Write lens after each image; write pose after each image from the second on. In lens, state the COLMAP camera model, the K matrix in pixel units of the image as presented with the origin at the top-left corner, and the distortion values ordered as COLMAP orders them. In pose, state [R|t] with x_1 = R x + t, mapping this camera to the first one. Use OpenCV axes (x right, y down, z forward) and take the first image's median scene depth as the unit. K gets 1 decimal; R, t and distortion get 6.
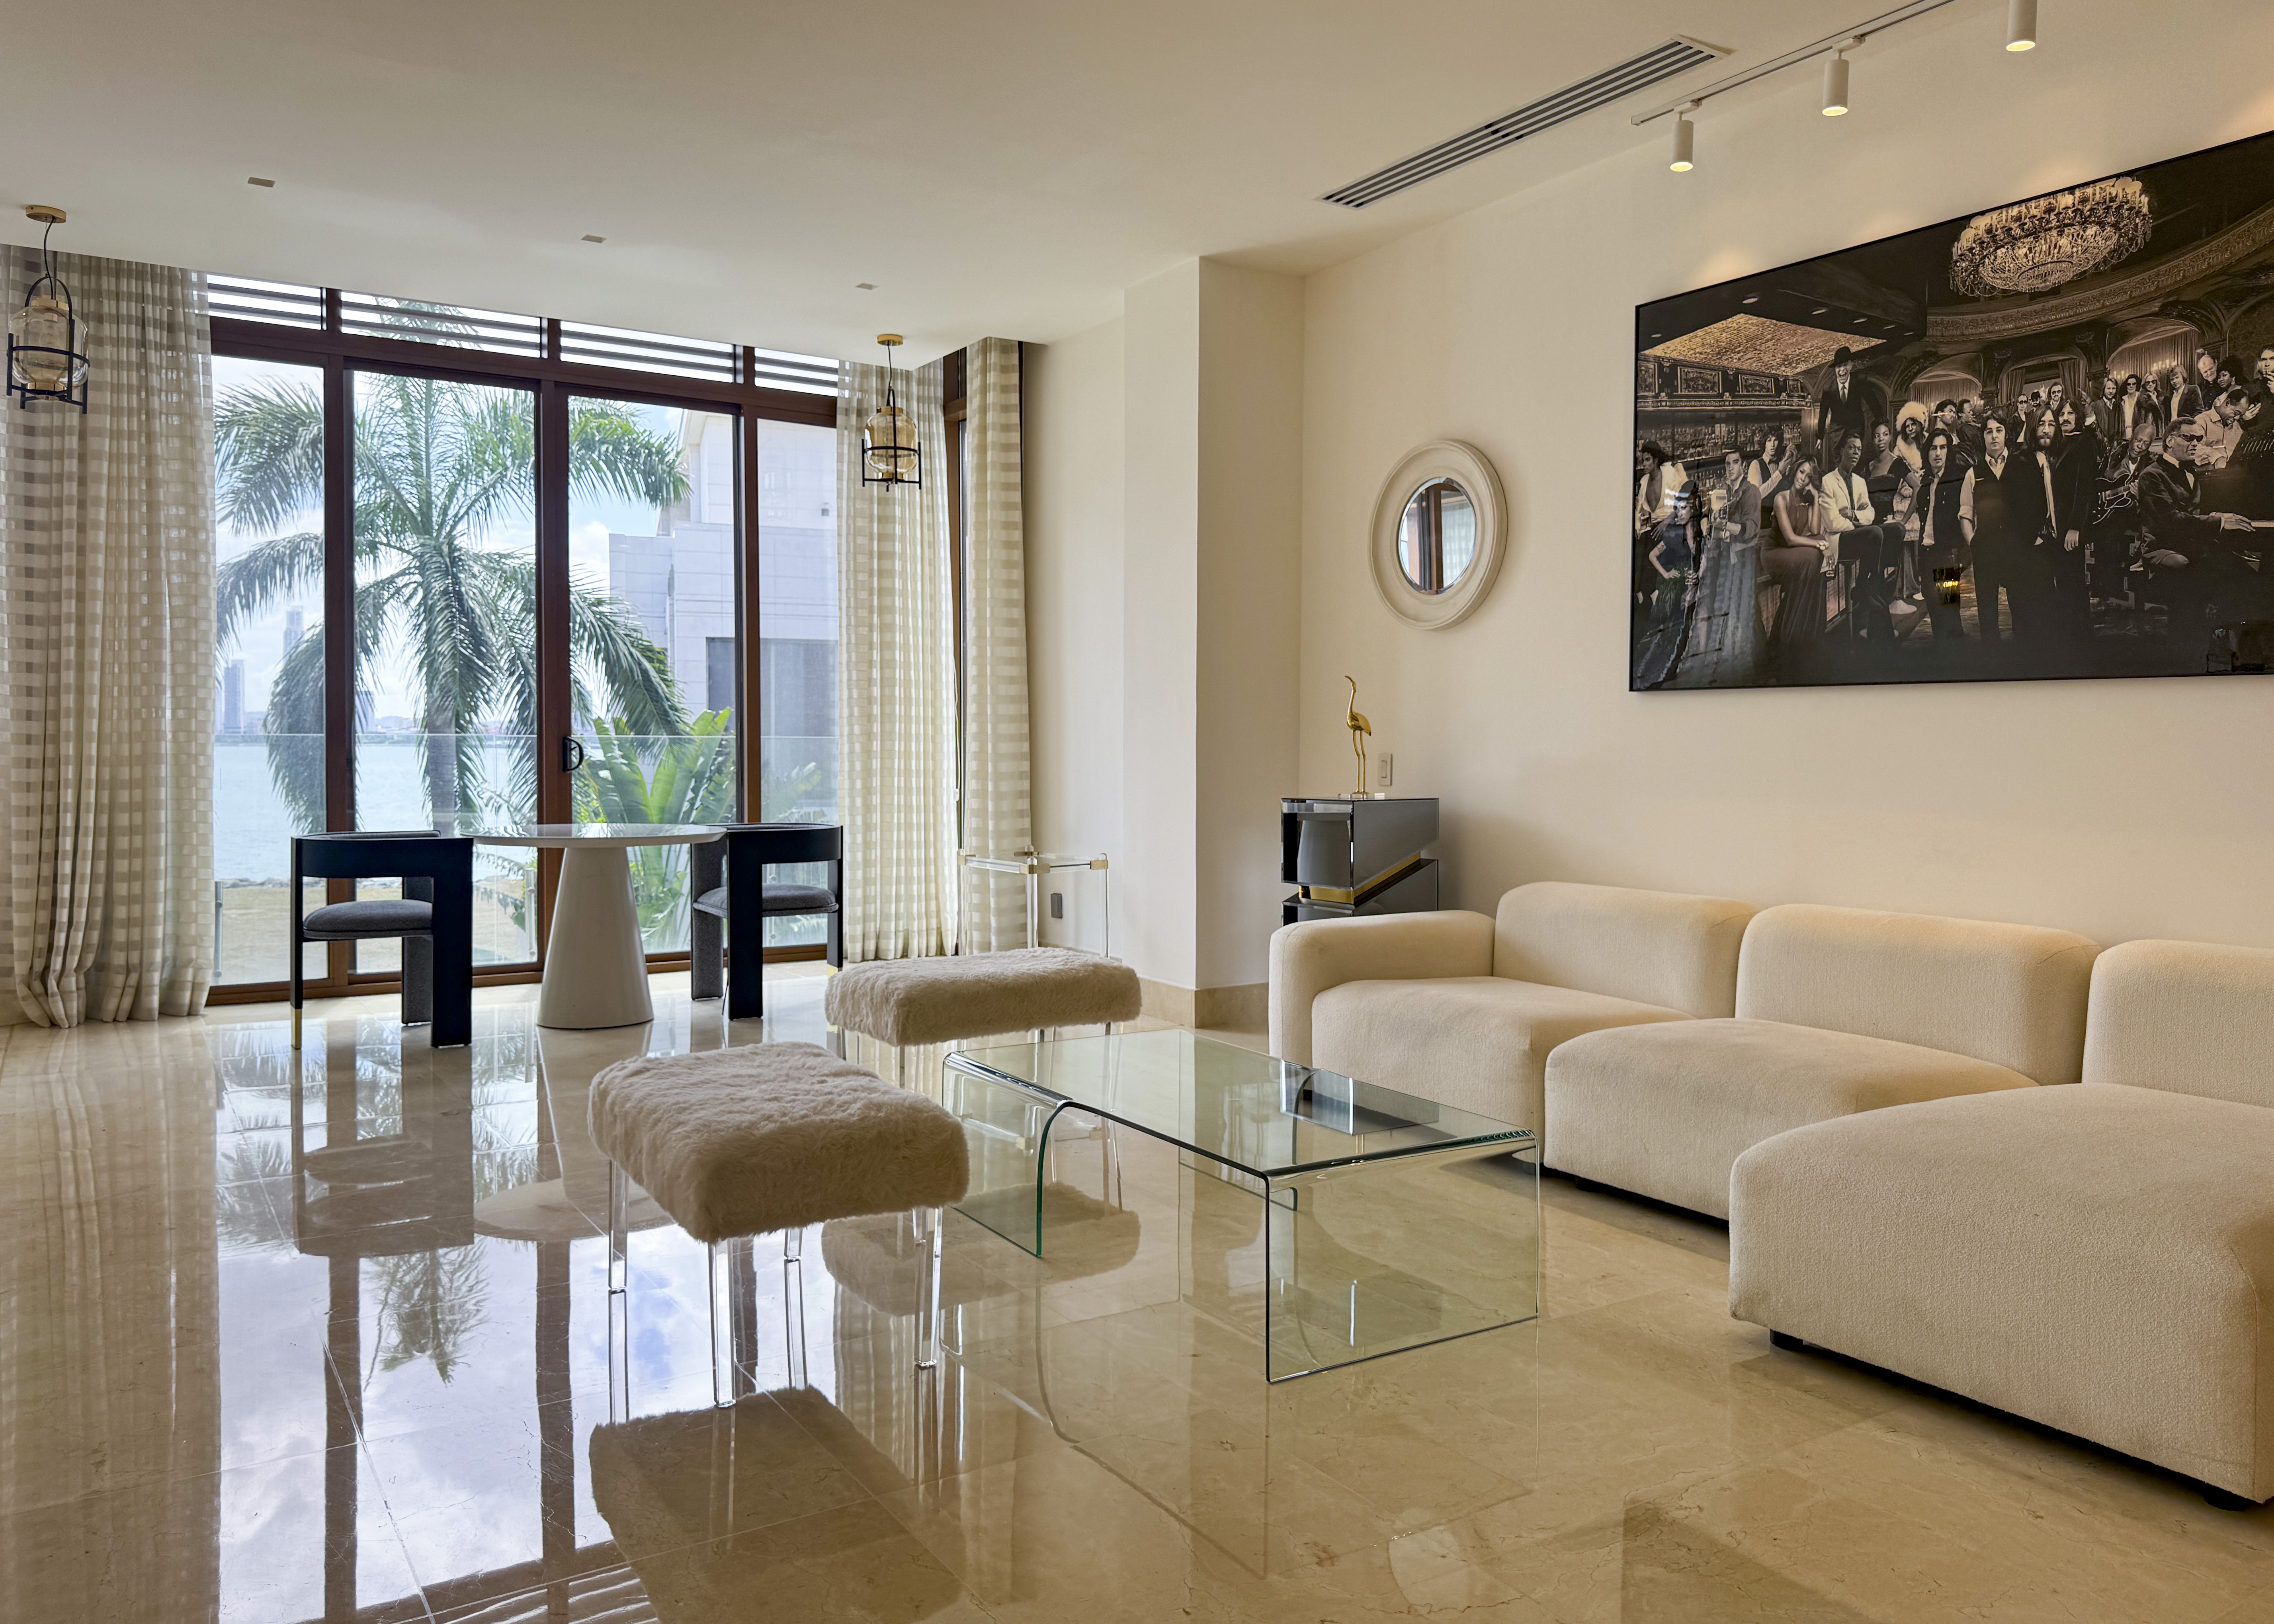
lens RADIAL K [[1535.3, 0, 1137.0], [0, 1535.3, 812.0], [0, 0, 1]] dist [0.004241, -0.061254]
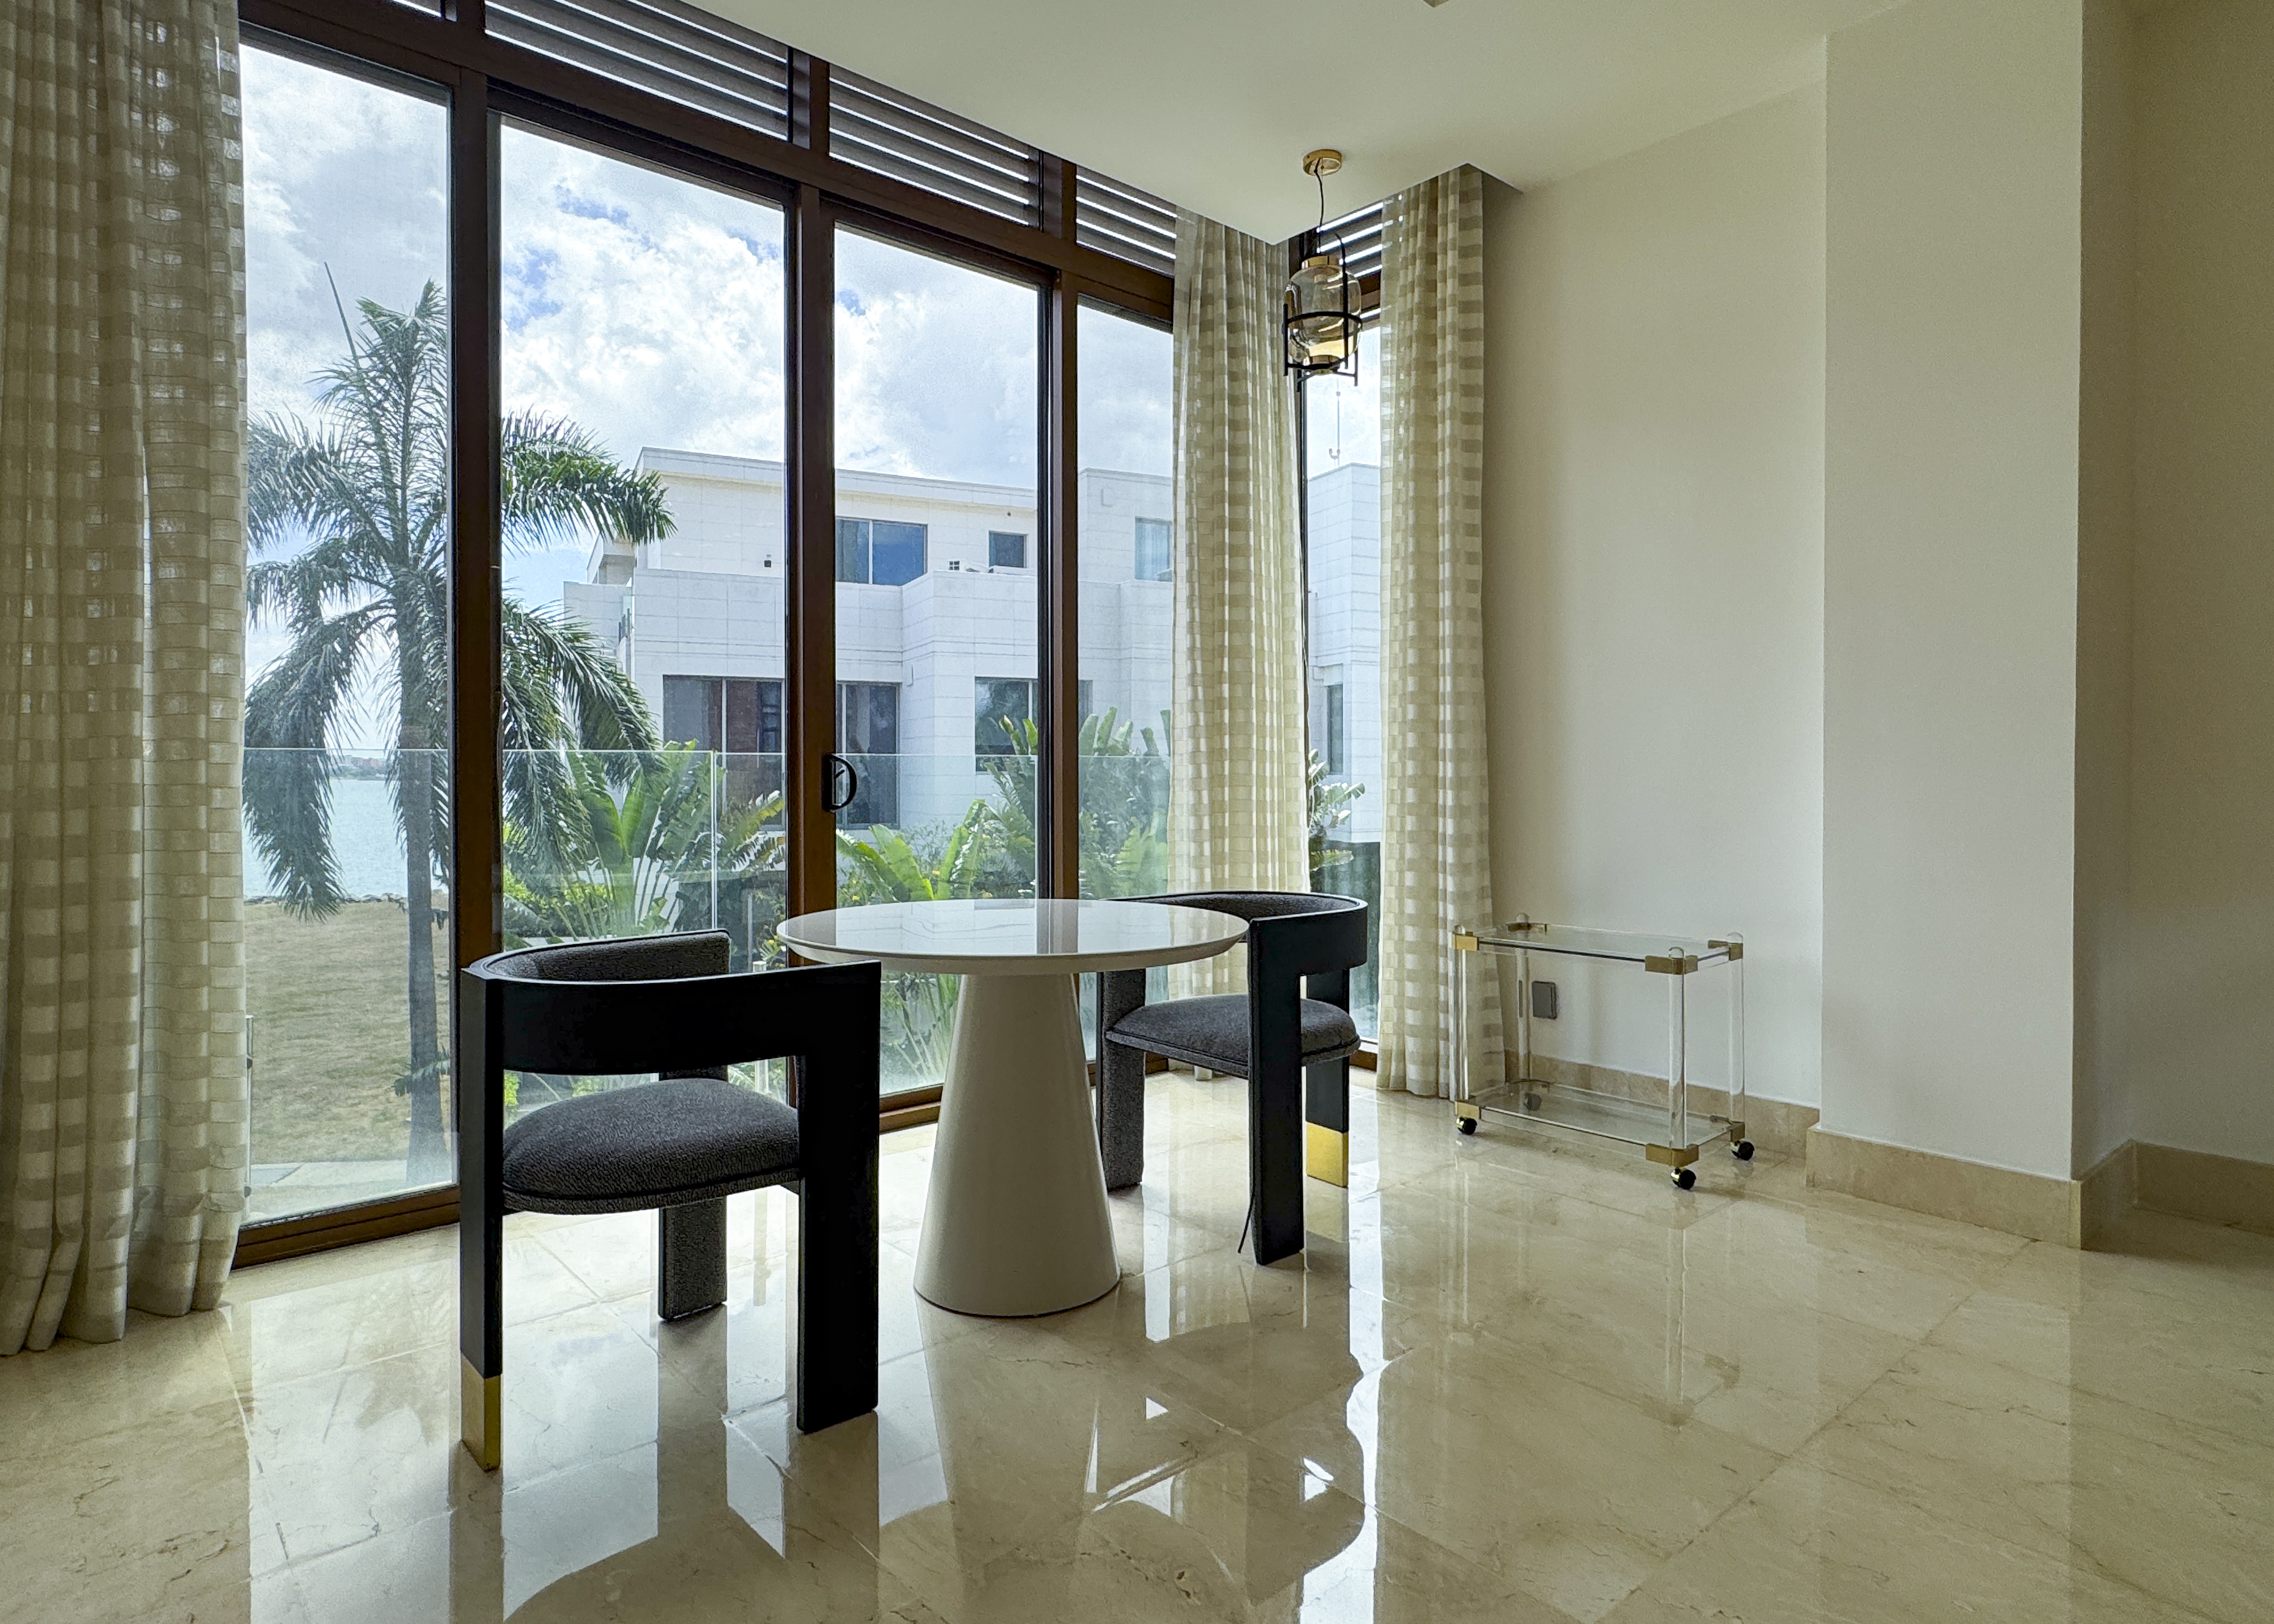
lens RADIAL K [[1256.5, 0, 1137.0], [0, 1256.5, 812.0], [0, 0, 1]] dist [-0.001660, -0.011139]
pose [[0.993042, -0.006731, 0.117567, -0.359702], [0.008380, 0.999873, -0.013538, -0.020859], [-0.117461, 0.014429, 0.992973, 0.551394]]
